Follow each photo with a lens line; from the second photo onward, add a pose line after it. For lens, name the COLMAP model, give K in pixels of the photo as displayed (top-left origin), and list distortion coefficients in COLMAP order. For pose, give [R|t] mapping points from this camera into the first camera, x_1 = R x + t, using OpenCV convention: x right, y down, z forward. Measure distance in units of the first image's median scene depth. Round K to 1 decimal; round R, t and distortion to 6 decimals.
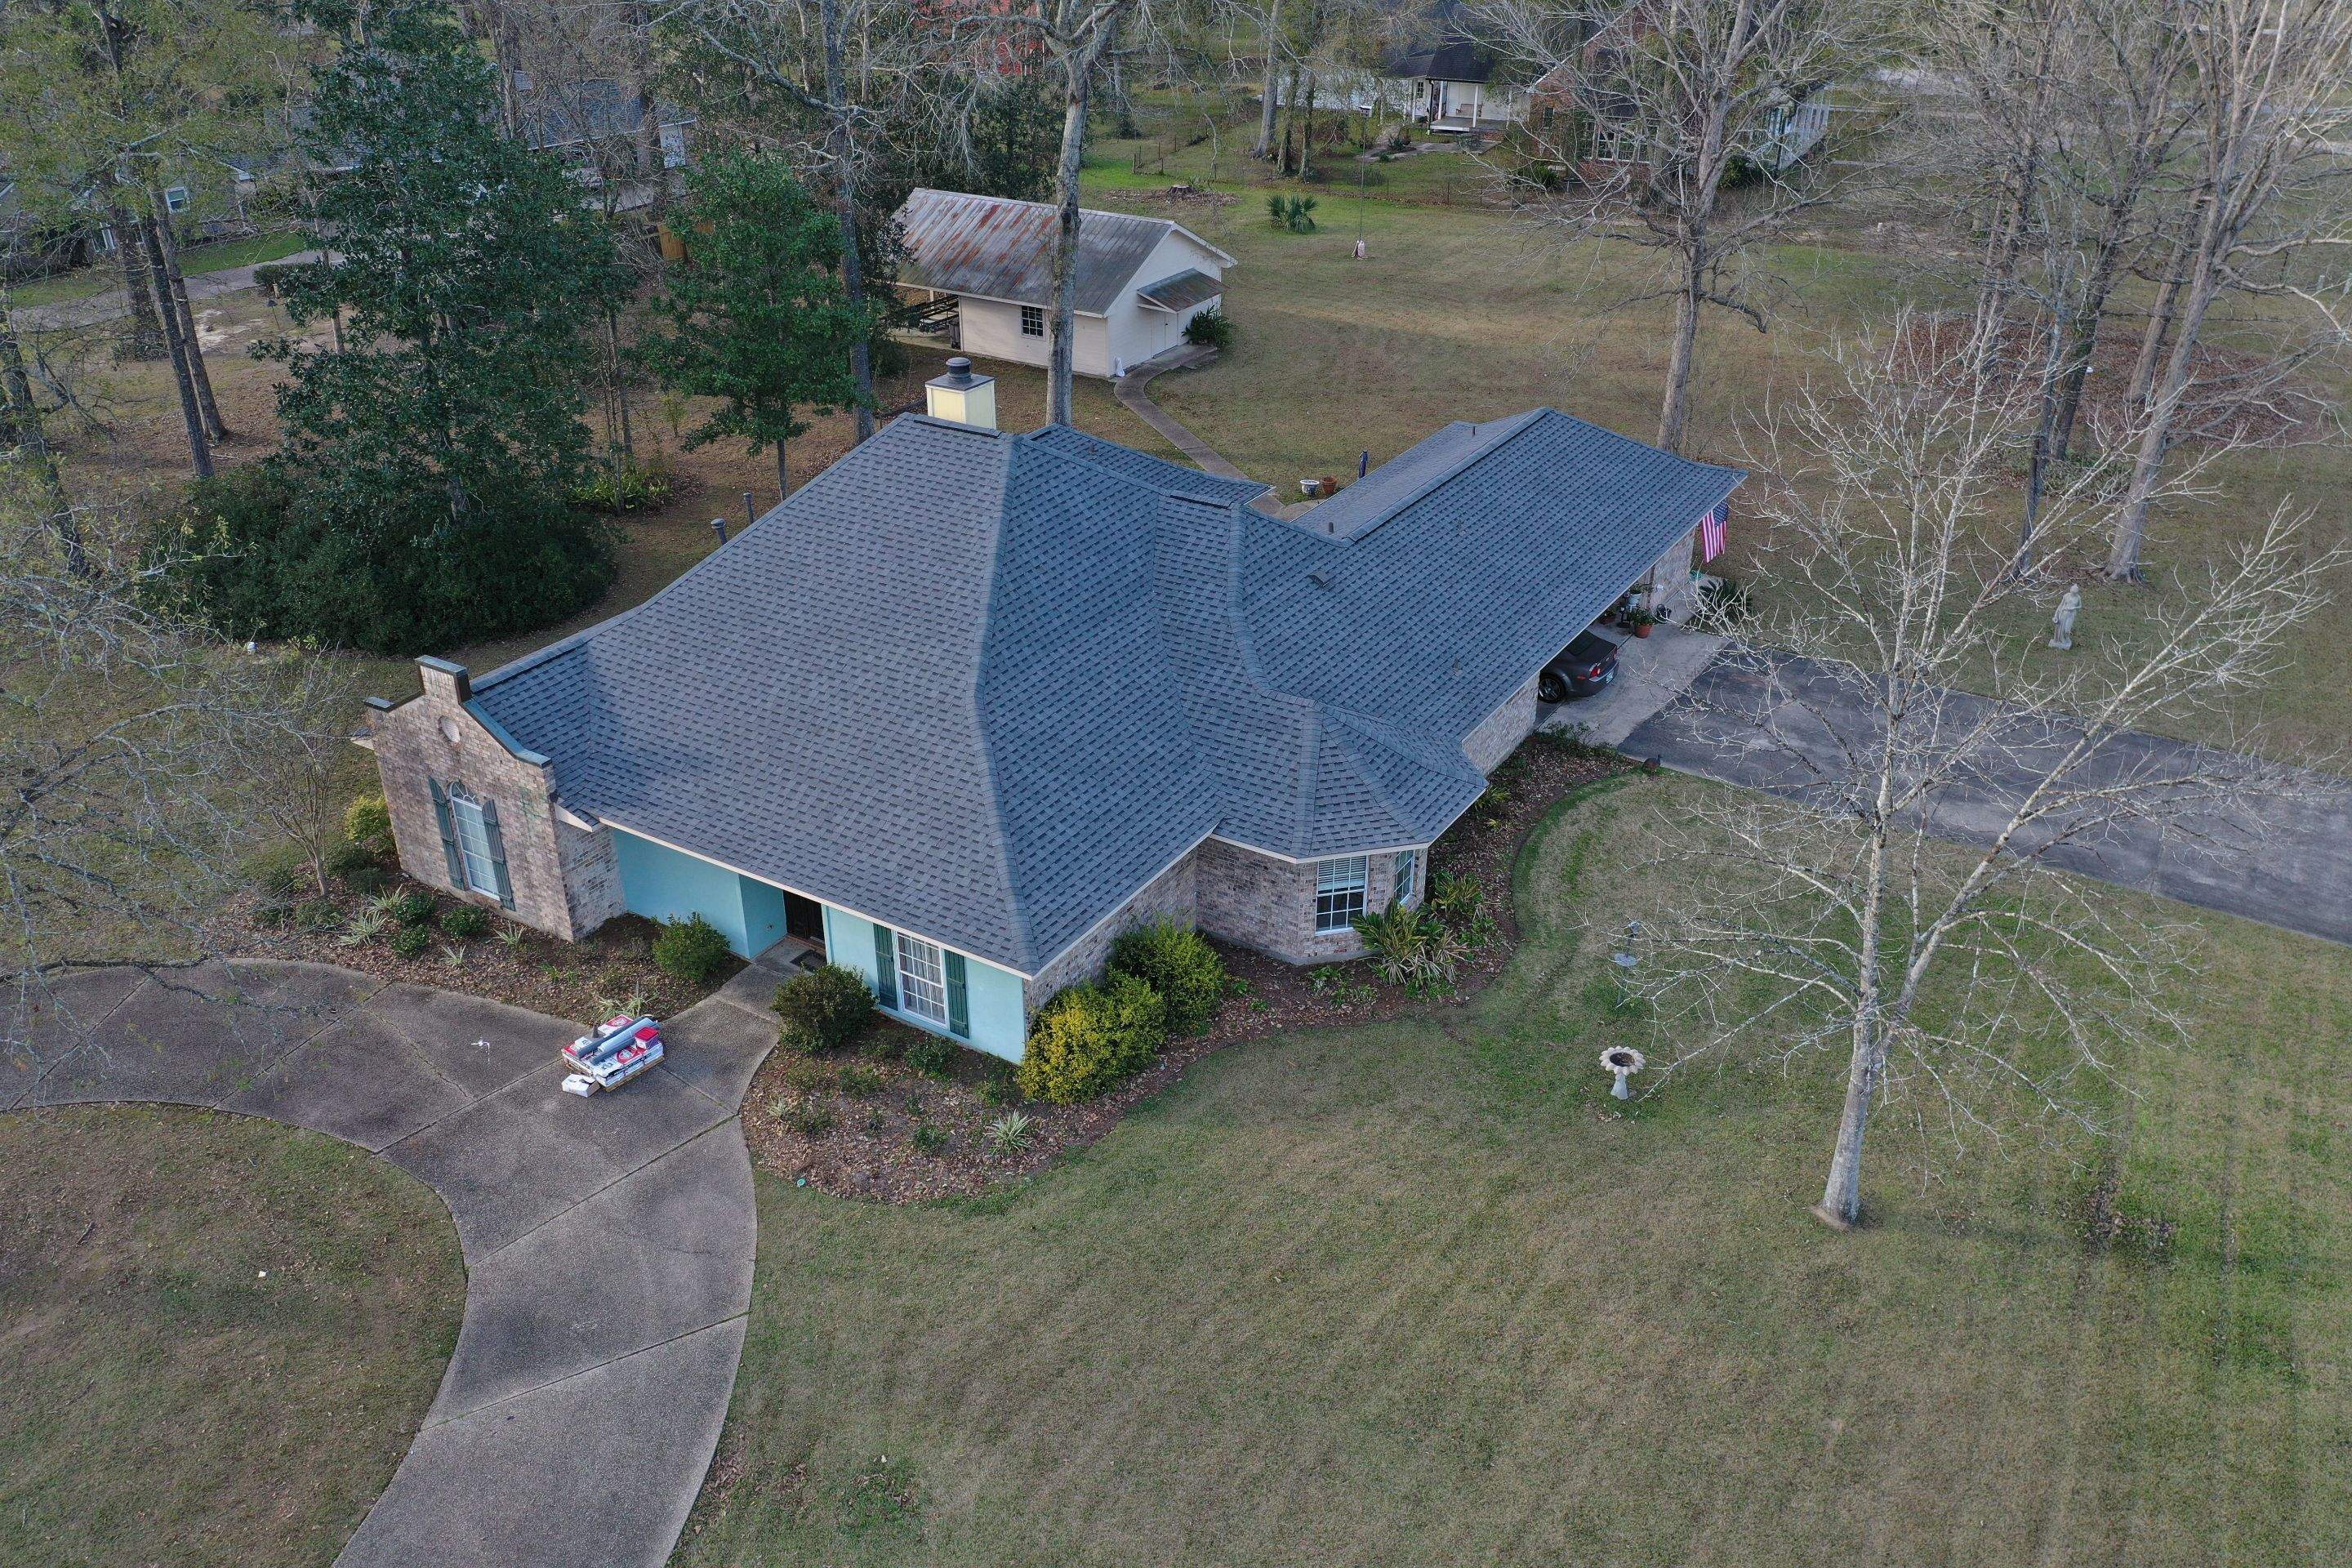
lens RADIAL K [[1849.1, 0, 1174.3], [0, 1849.1, 781.4], [0, 0, 1]] dist [0.008680, 0.004803]
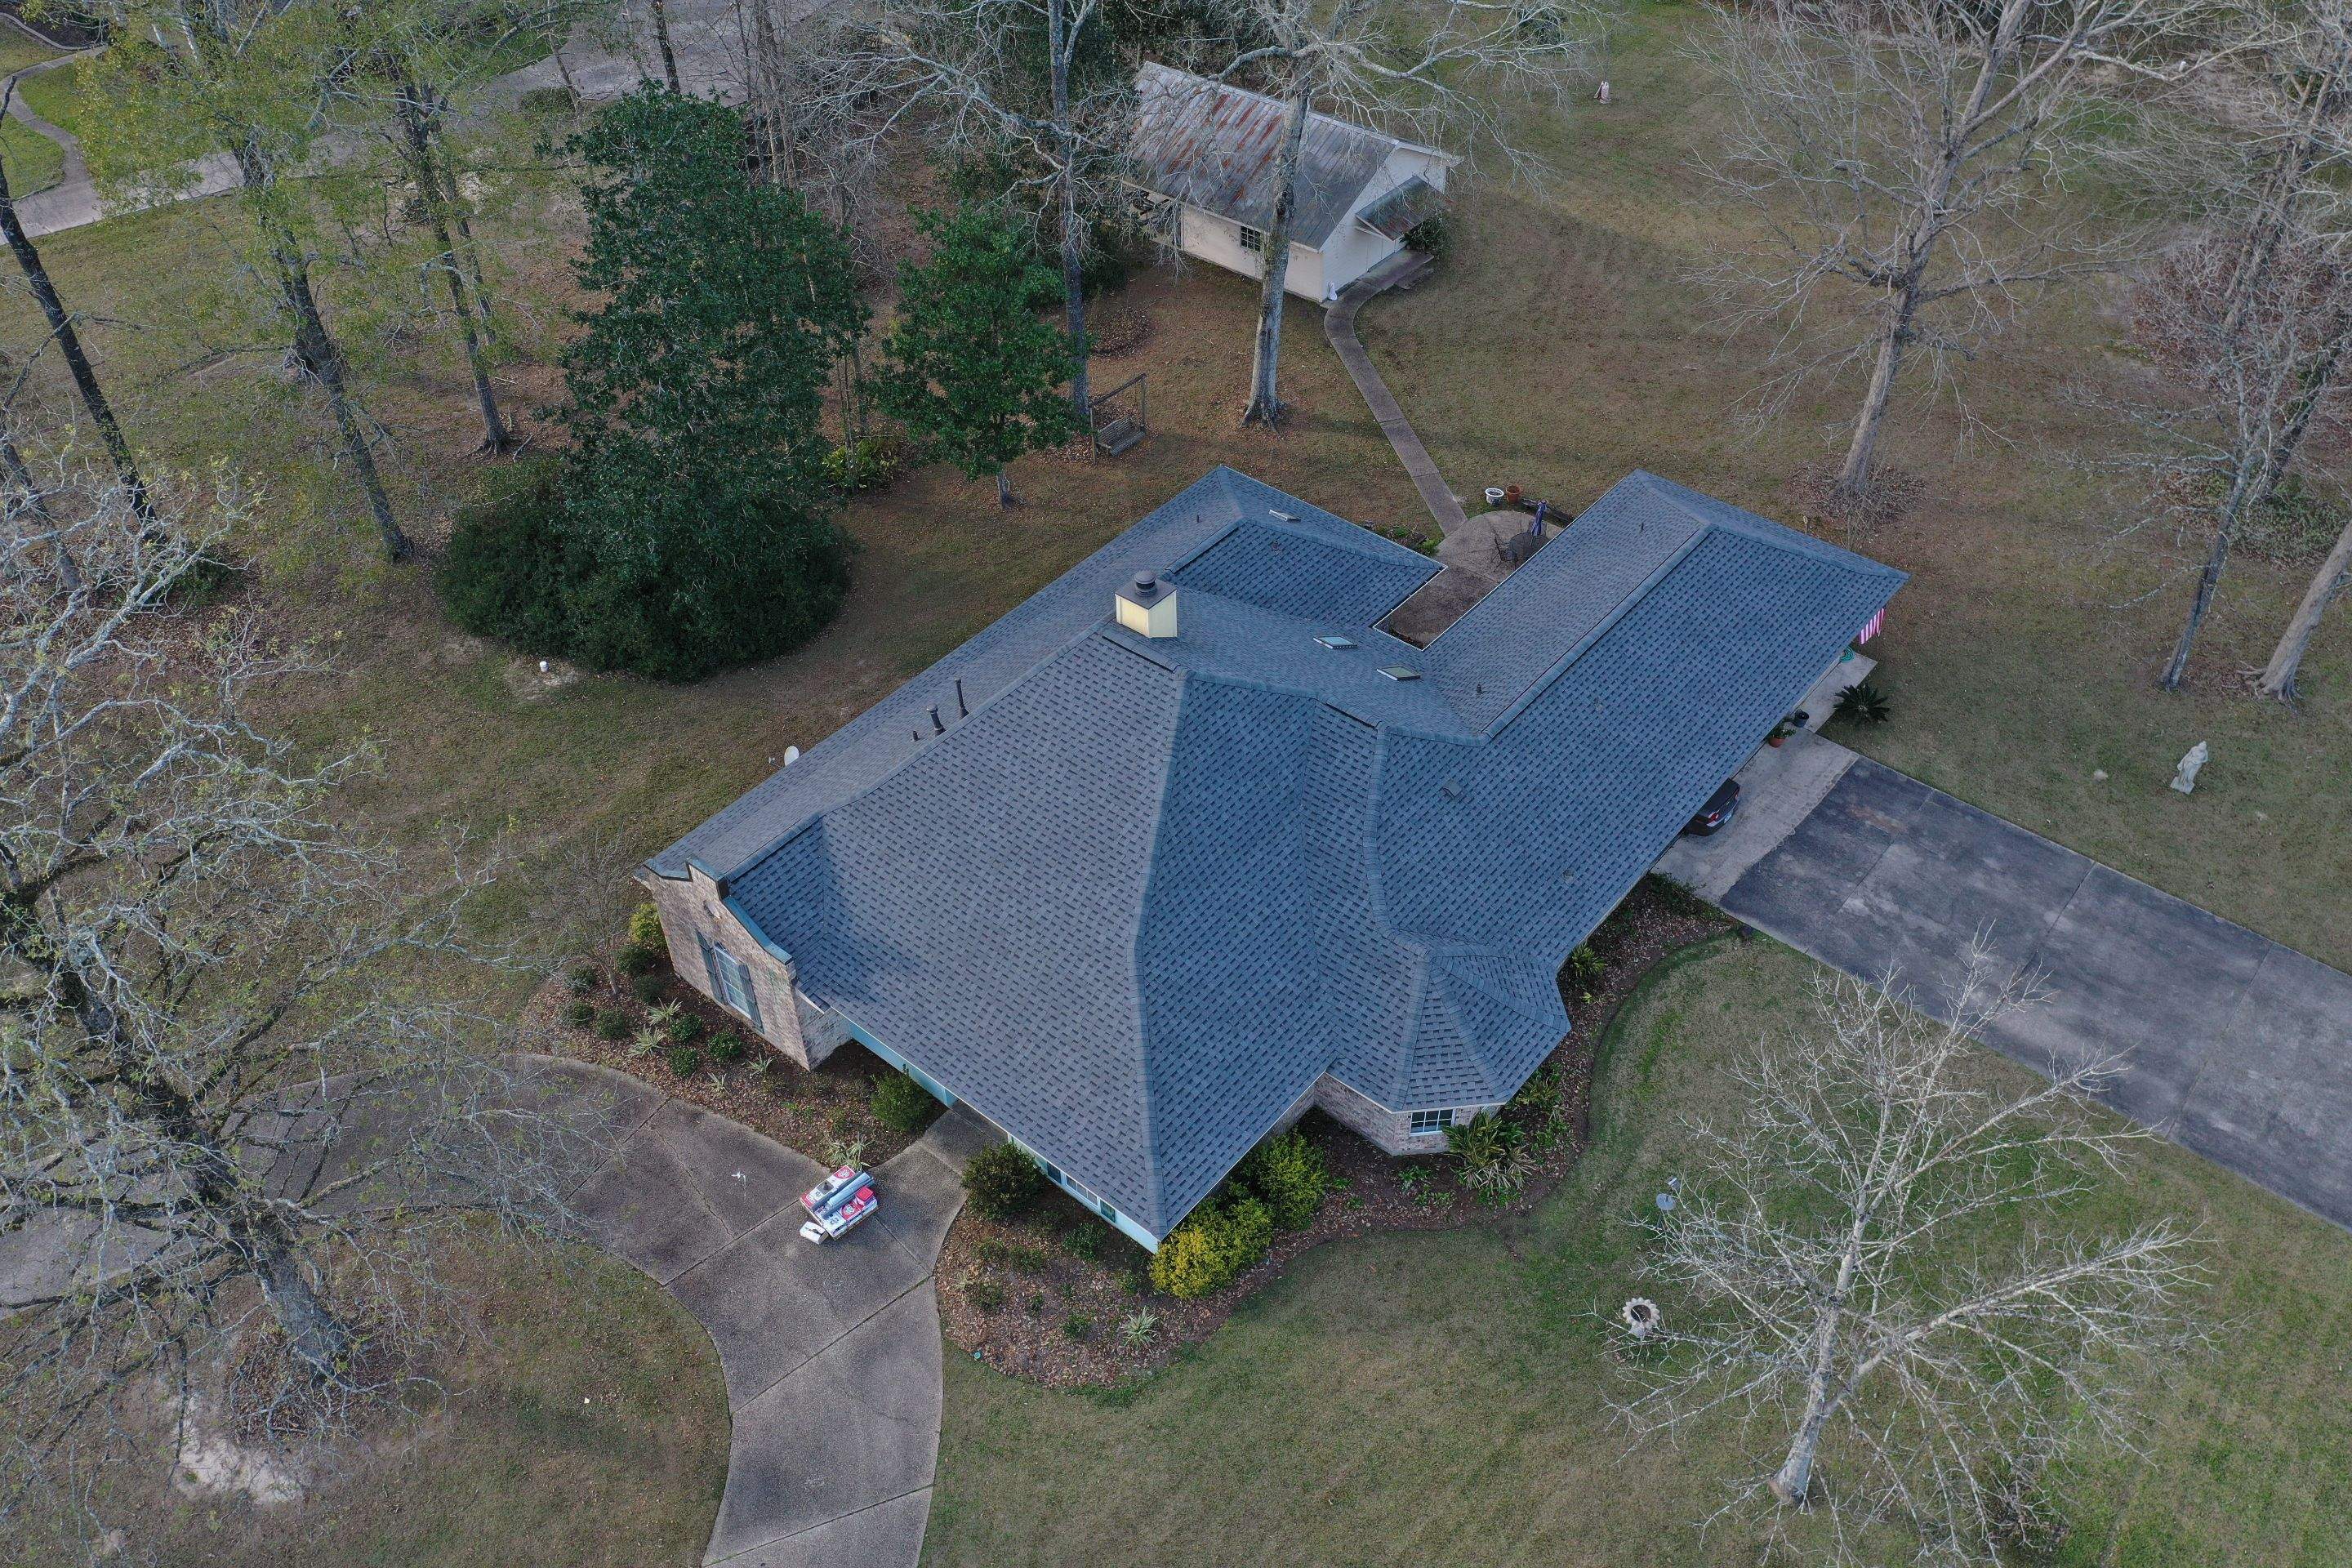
lens RADIAL K [[1849.1, 0, 1177.5], [0, 1849.1, 782.5], [0, 0, 1]] dist [0.008680, 0.004803]
pose [[0.990533, 0.083680, -0.108823, 0.040738], [-0.053866, 0.966078, 0.252572, -0.455214], [0.126267, -0.244319, 0.961439, -0.120748]]
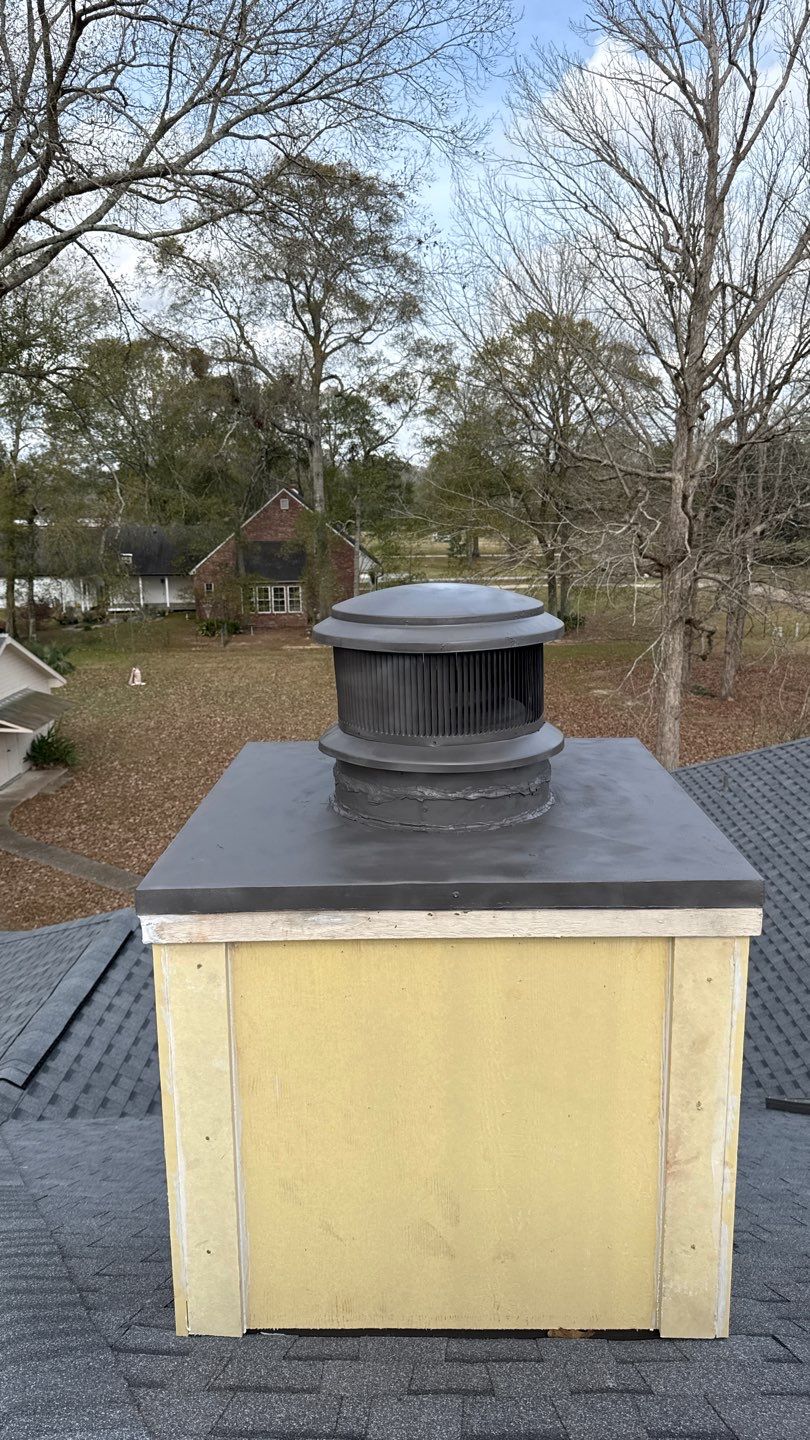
lens RADIAL K [[986.9, 0, 397.3], [0, 986.9, 719.0], [0, 0, 1]] dist [0.027727, -0.057187]
pose [[0.864720, -0.116858, 0.488470, -0.156621], [0.250921, 0.943002, -0.218599, -0.250022], [-0.435083, 0.311594, 0.844755, 1.148975]]
